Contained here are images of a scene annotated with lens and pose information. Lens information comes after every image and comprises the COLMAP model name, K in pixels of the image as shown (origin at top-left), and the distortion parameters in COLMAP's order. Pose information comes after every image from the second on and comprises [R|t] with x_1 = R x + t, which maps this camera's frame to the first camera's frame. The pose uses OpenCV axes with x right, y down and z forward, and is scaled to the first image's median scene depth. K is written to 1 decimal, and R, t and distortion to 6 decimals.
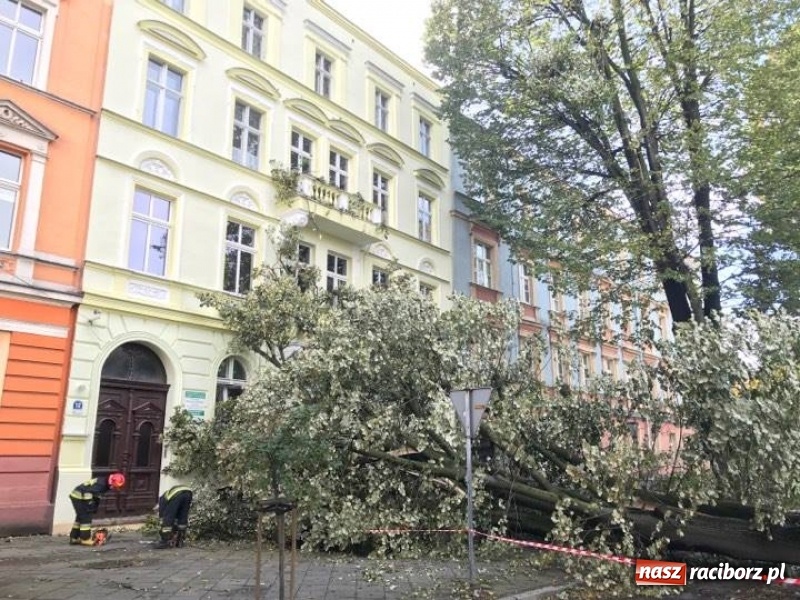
lens RADIAL K [[649.2, 0, 383.9], [0, 649.2, 299.0], [0, 0, 1]] dist [0.032998, -0.031107]
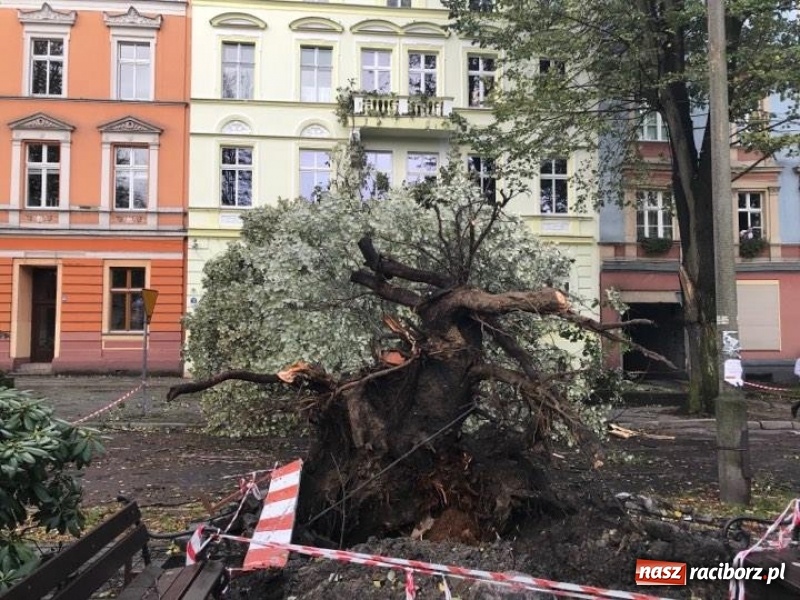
lens RADIAL K [[649.2, 0, 383.9], [0, 649.2, 299.0], [0, 0, 1]] dist [0.032998, -0.031107]
pose [[0.725320, -0.040090, -0.687244, 0.803500], [0.168191, 0.978369, 0.120437, 0.039421], [0.667550, -0.202944, 0.716374, 0.148986]]
